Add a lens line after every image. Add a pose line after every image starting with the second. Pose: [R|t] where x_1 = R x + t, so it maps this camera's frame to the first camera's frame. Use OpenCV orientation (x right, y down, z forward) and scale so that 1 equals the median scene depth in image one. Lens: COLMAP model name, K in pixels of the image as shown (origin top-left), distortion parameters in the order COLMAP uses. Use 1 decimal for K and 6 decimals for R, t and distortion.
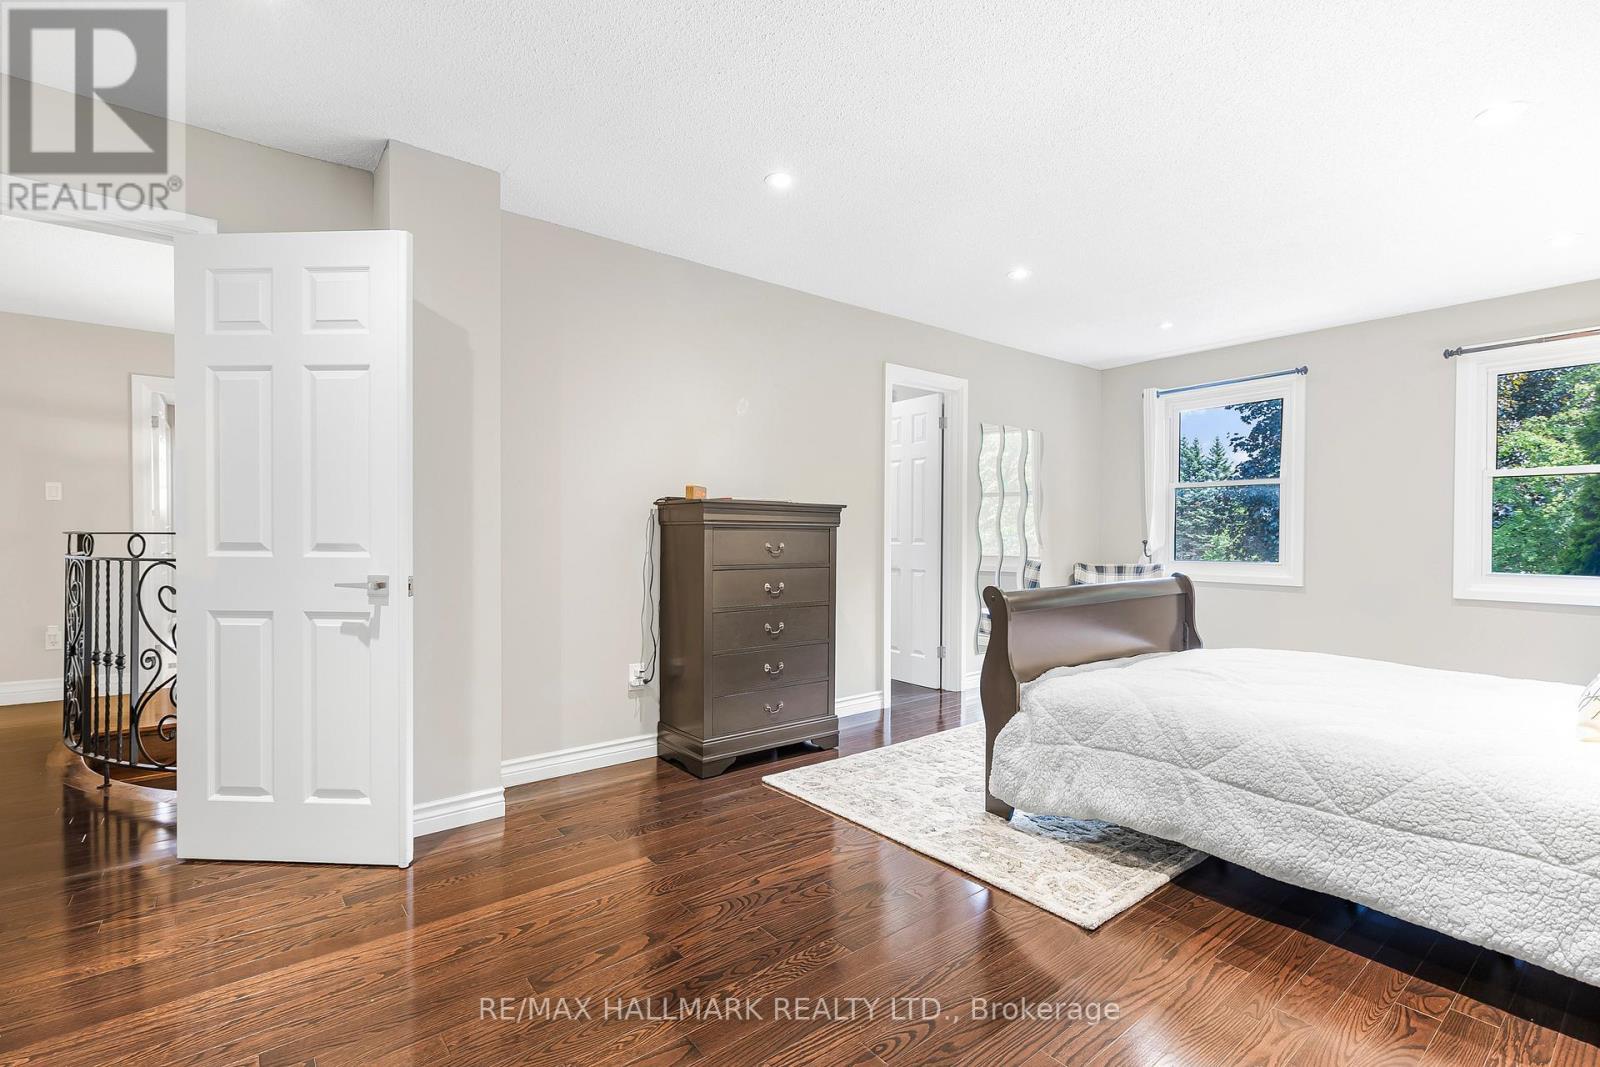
lens RADIAL K [[726.4, 0, 807.2], [0, 726.4, 535.8], [0, 0, 1]] dist [-0.000918, 0.000132]
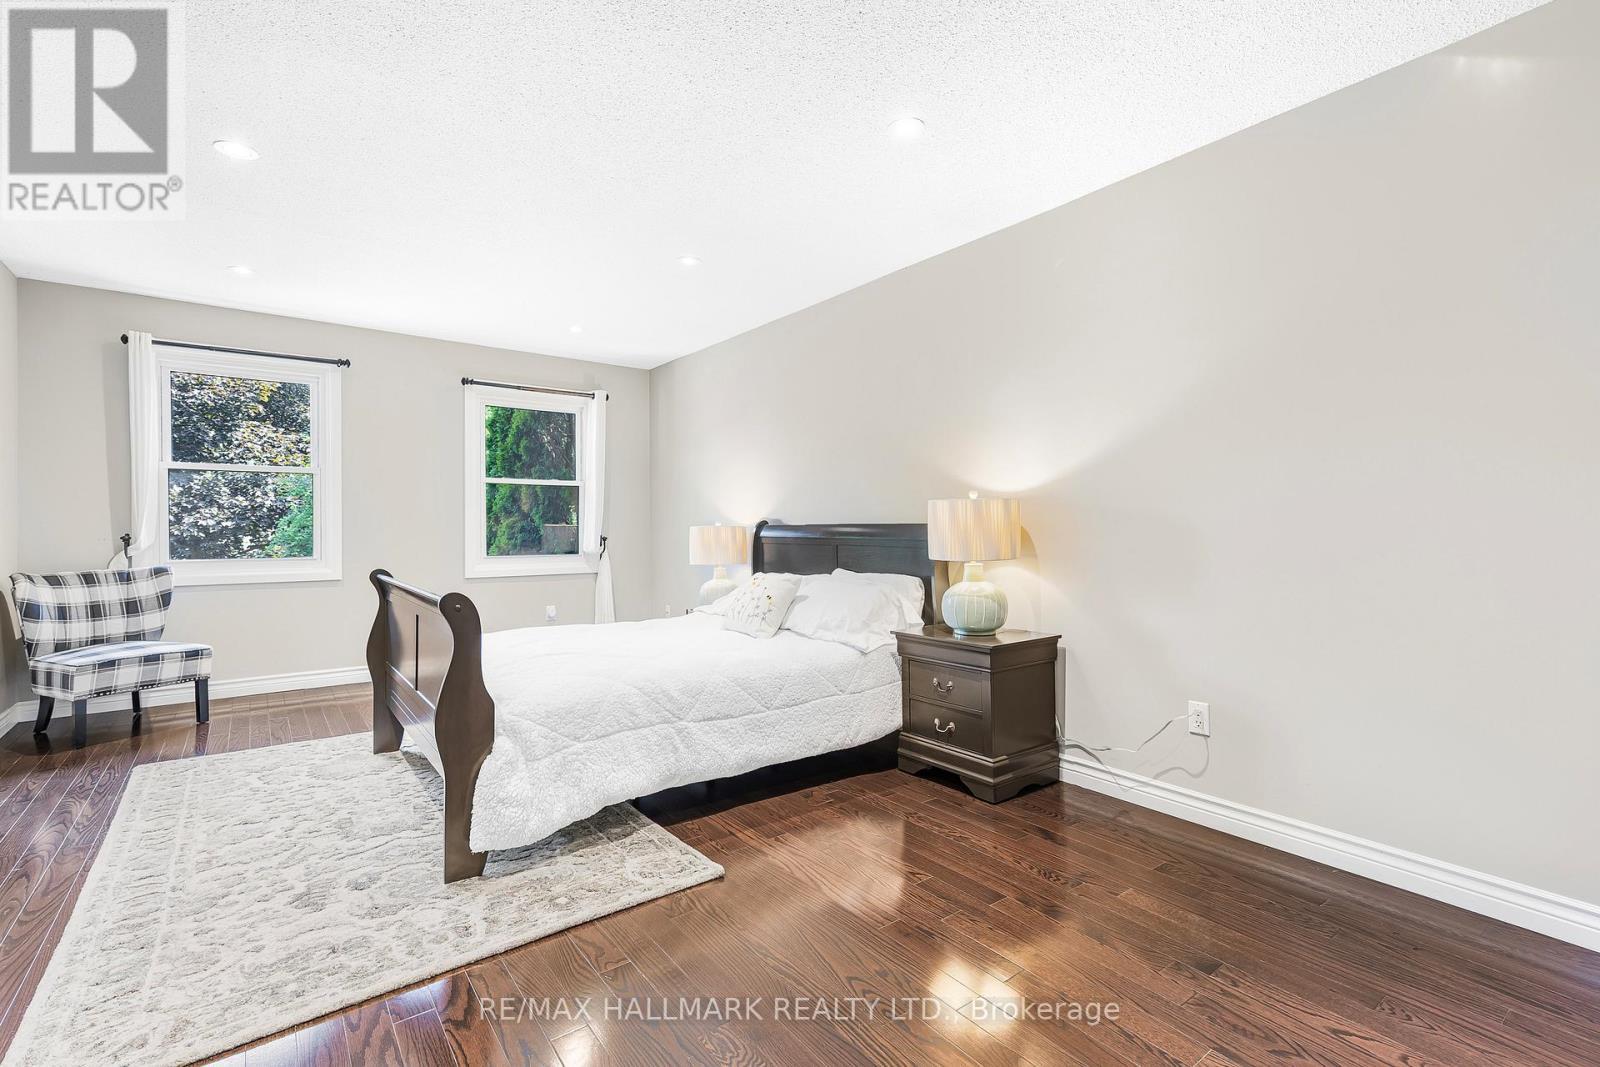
lens RADIAL K [[726.4, 0, 806.5], [0, 726.4, 530.2], [0, 0, 1]] dist [-0.000918, 0.000132]
pose [[0.006073, -0.004036, 0.999973, -0.584960], [0.005413, 0.999977, 0.004003, 0.001648], [-0.999967, 0.005389, 0.006095, 0.682064]]
